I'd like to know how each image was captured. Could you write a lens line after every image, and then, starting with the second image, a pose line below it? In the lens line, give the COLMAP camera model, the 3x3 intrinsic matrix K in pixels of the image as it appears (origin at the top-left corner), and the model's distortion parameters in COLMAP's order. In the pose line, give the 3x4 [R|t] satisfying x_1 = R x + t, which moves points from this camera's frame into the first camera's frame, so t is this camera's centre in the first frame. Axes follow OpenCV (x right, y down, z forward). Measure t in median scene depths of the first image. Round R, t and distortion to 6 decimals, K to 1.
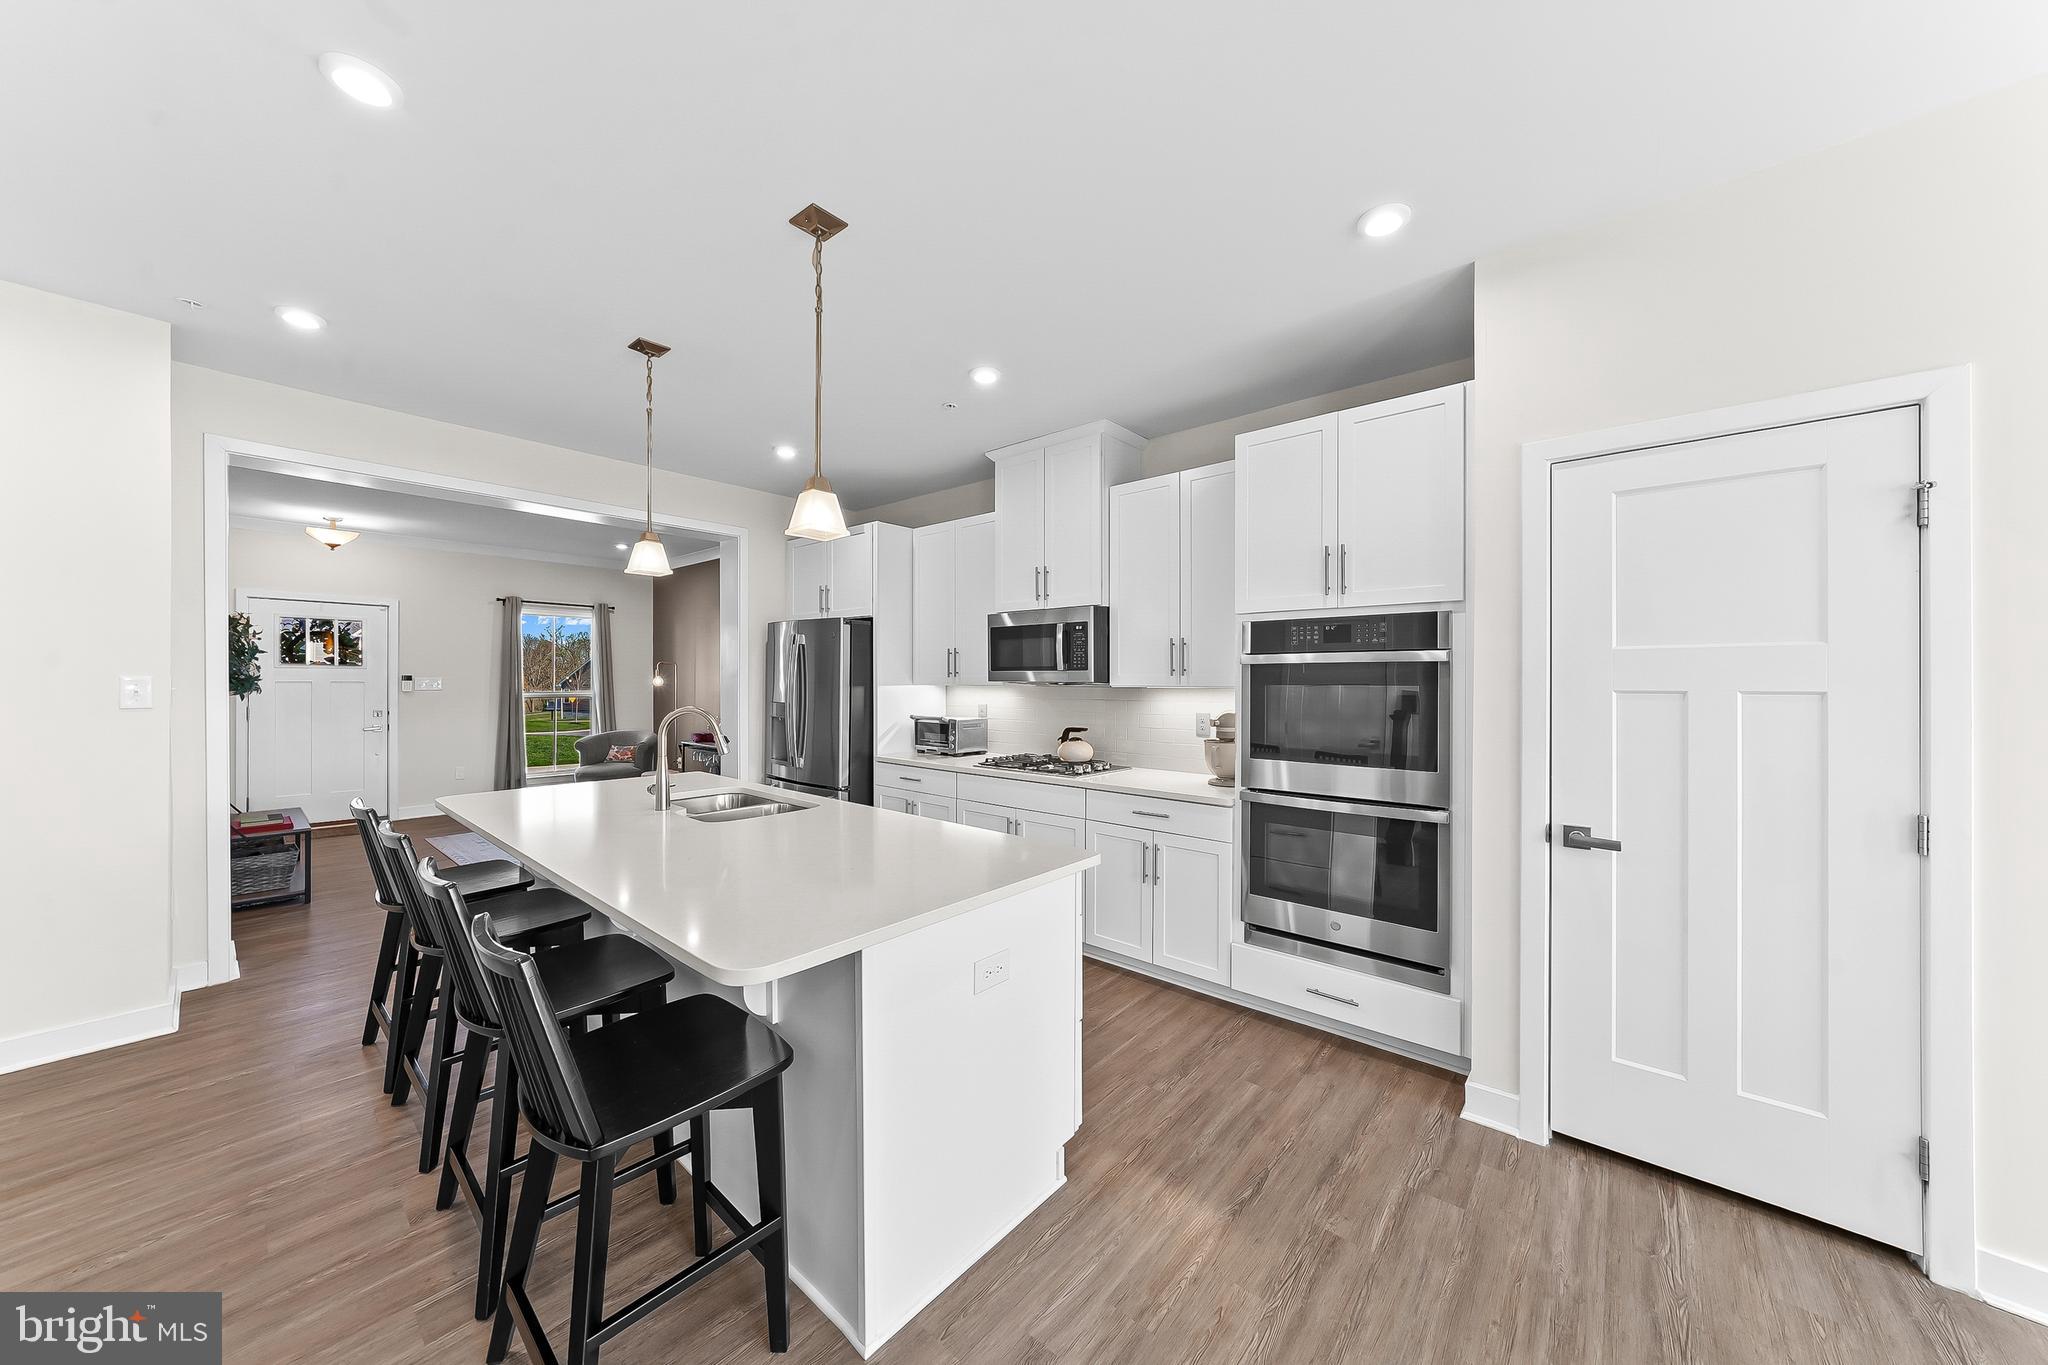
lens RADIAL K [[709.6, 0, 1024.8], [0, 709.6, 670.8], [0, 0, 1]] dist [-0.010921, -0.000049]
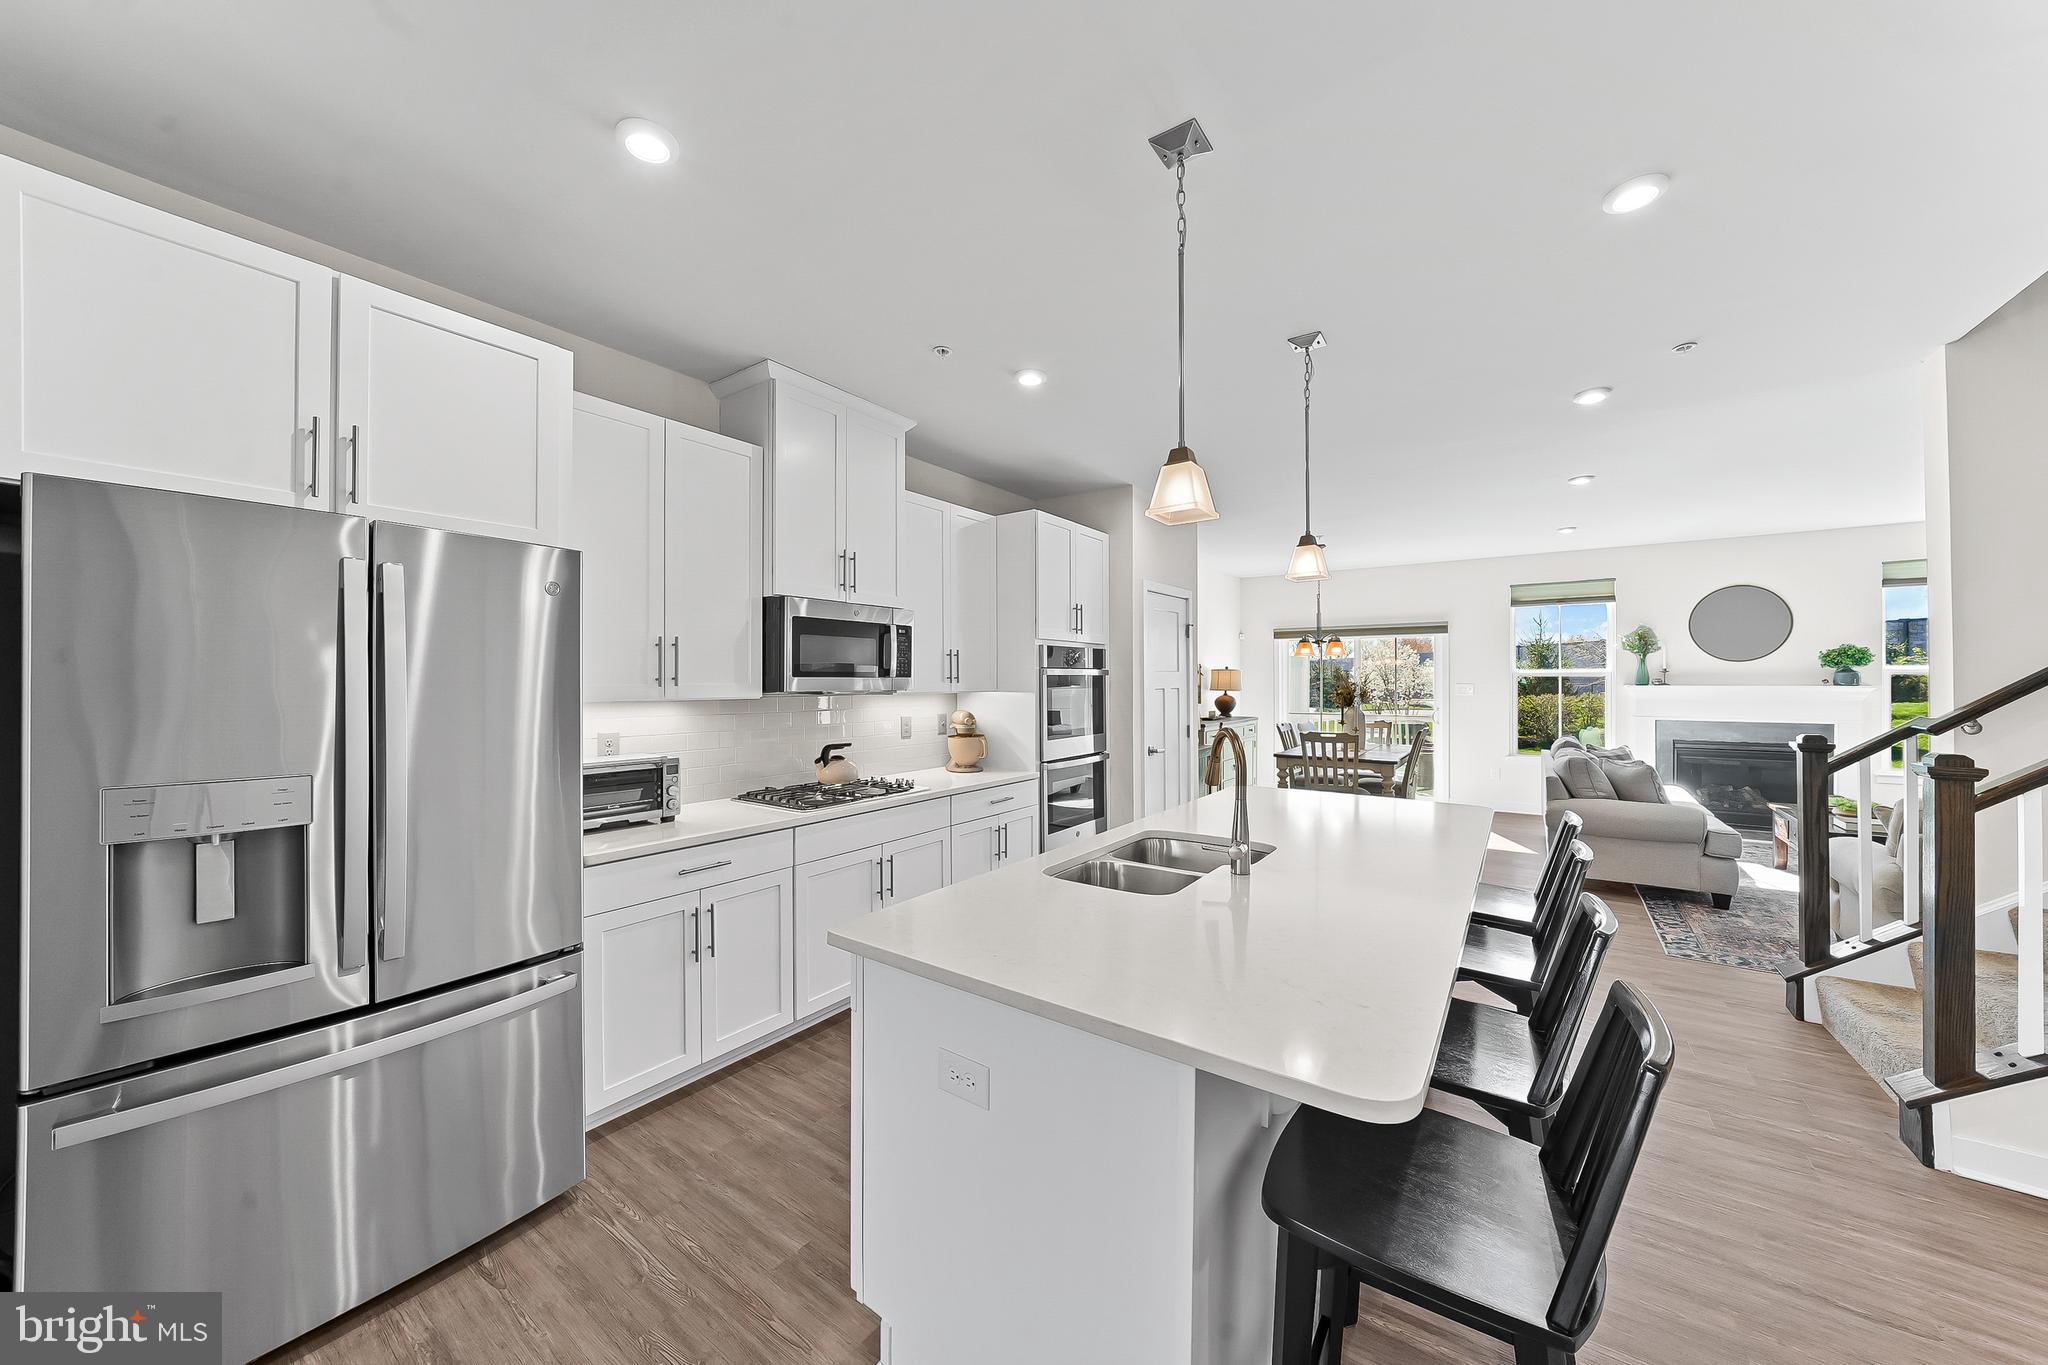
lens RADIAL K [[709.6, 0, 1040.0], [0, 709.6, 680.5], [0, 0, 1]] dist [-0.010921, -0.000049]
pose [[-0.111656, 0.001184, 0.993746, -0.789887], [-0.007313, 0.999971, -0.002013, 0.003499], [-0.993720, -0.007492, -0.111644, 0.840027]]
